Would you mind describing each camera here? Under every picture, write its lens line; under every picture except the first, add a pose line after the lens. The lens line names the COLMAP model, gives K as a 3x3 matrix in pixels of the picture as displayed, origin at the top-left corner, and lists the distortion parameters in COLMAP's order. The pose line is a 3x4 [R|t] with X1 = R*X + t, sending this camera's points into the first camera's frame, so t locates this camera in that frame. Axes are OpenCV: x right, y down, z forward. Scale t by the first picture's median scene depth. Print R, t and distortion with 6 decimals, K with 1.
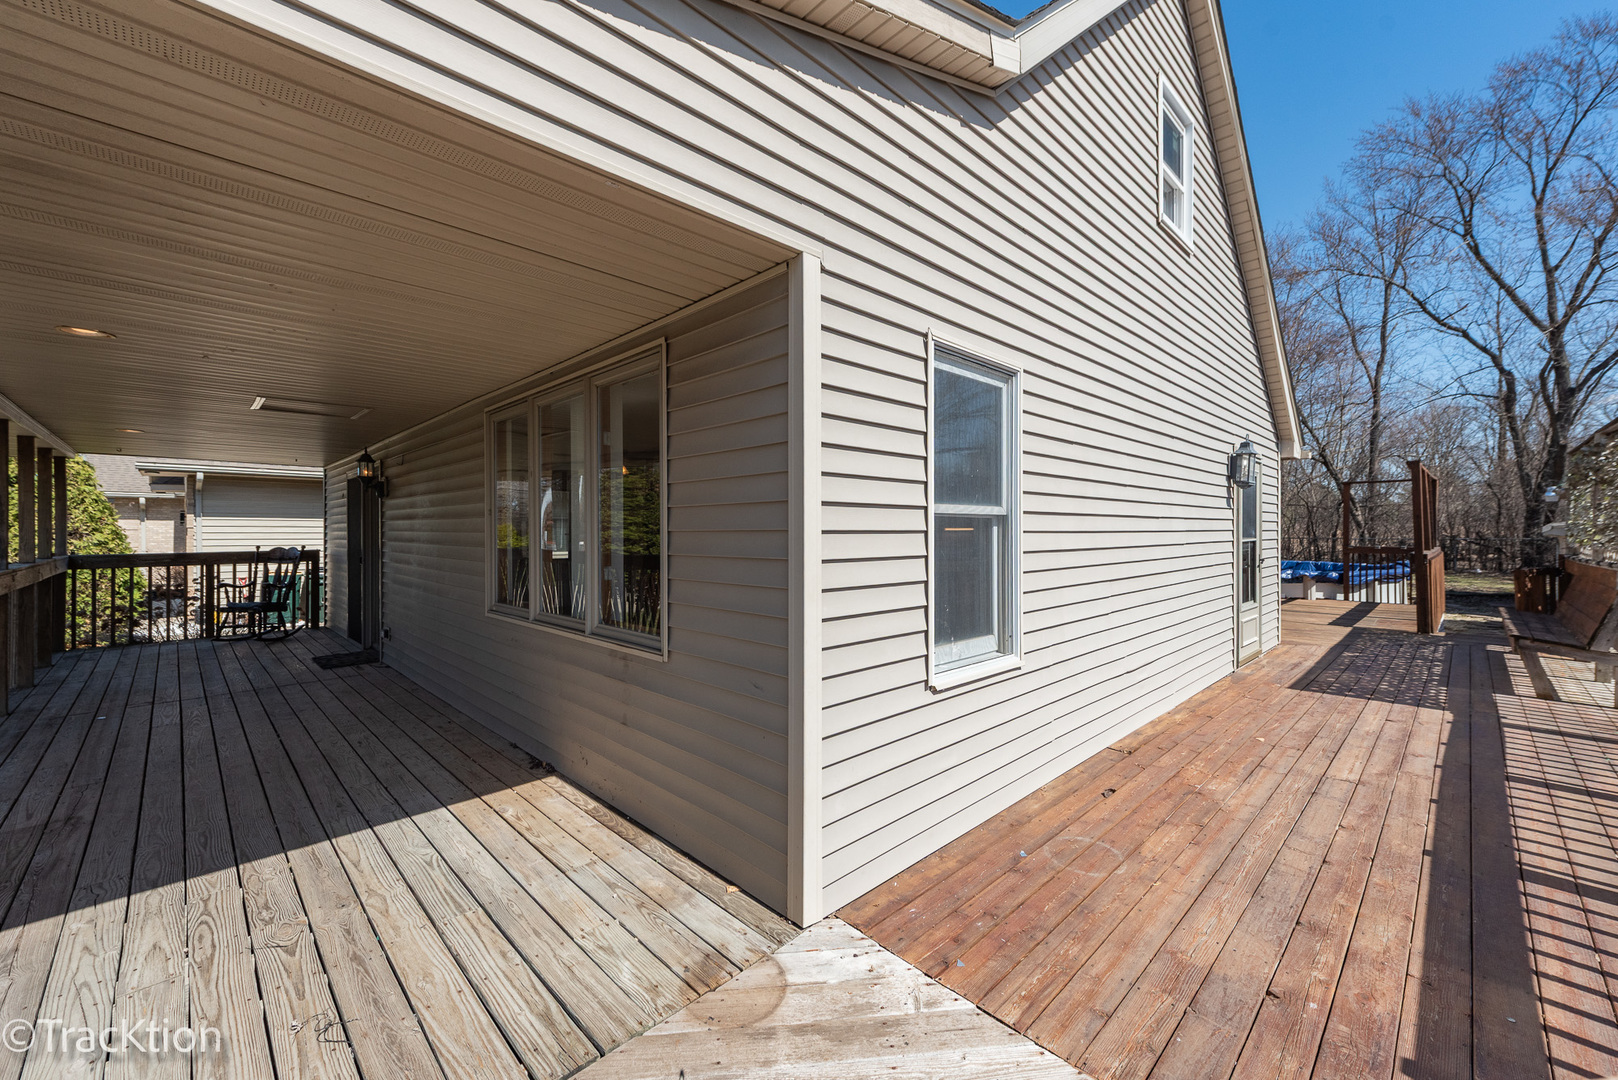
lens RADIAL K [[648.5, 0, 815.5], [0, 648.5, 521.5], [0, 0, 1]] dist [-0.001312, -0.000157]
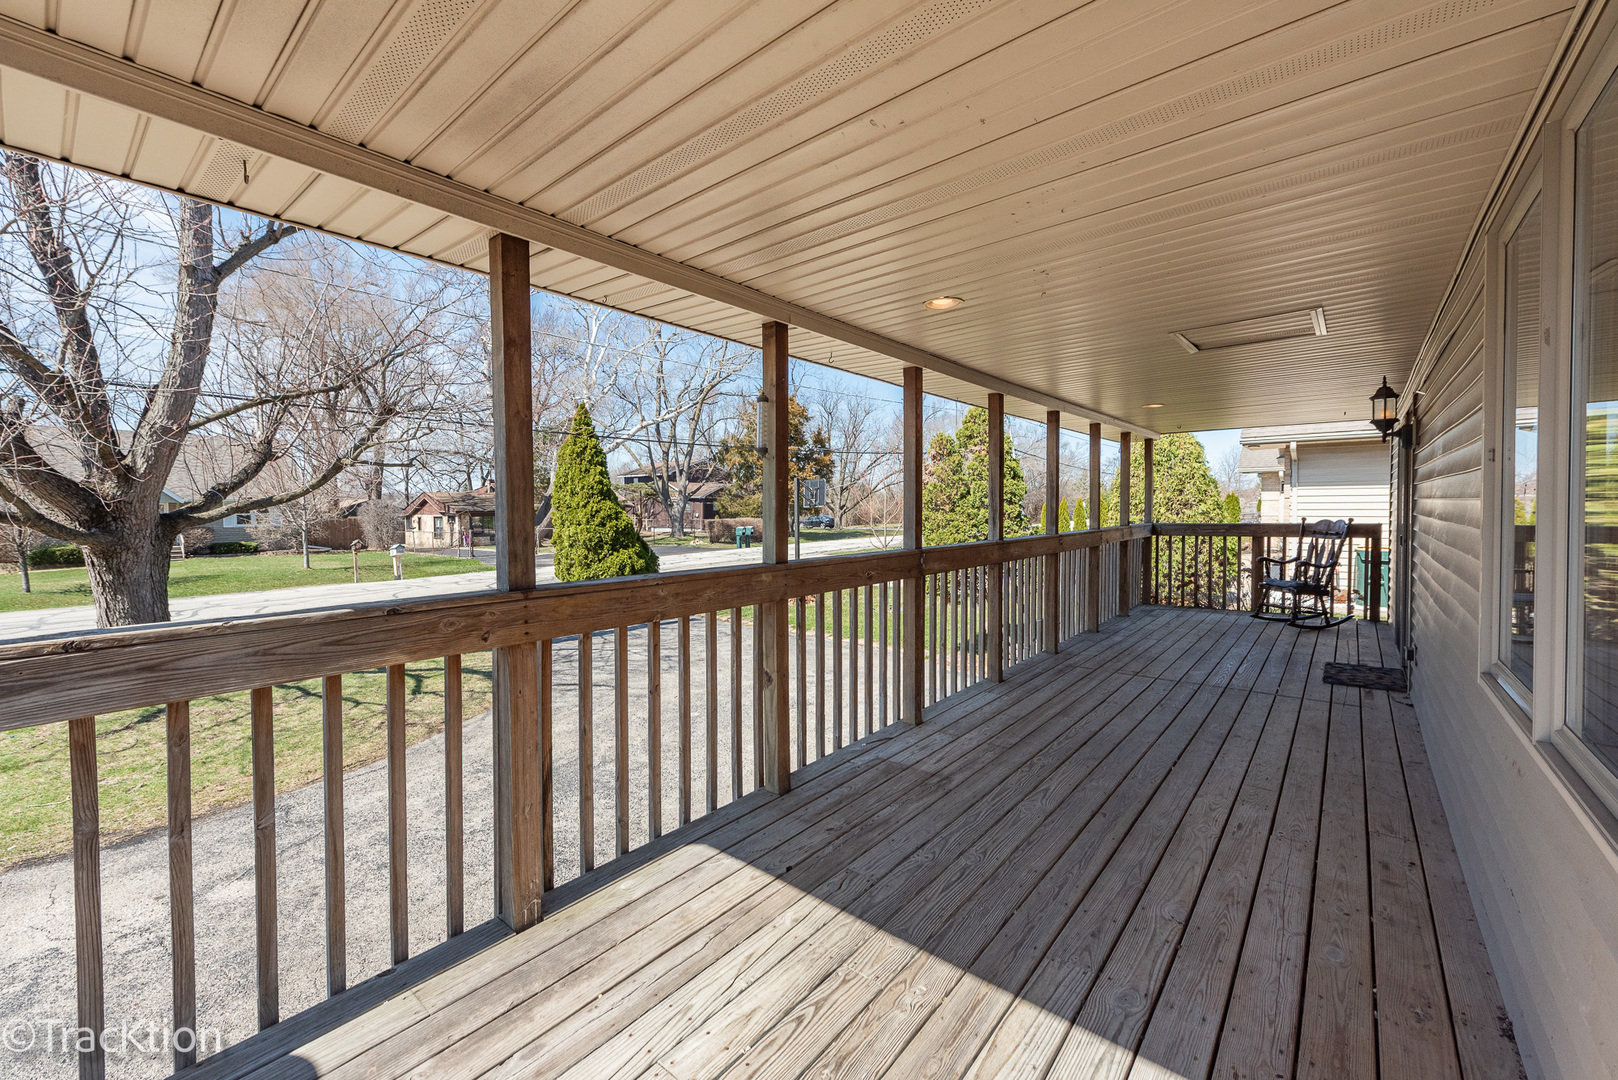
lens RADIAL K [[648.5, 0, 815.5], [0, 648.5, 521.5], [0, 0, 1]] dist [-0.001312, -0.000157]
pose [[0.101576, 0.021606, -0.994593, -0.123823], [0.022557, 0.999457, 0.024016, 0.016725], [0.994572, -0.024874, 0.101033, 0.557136]]
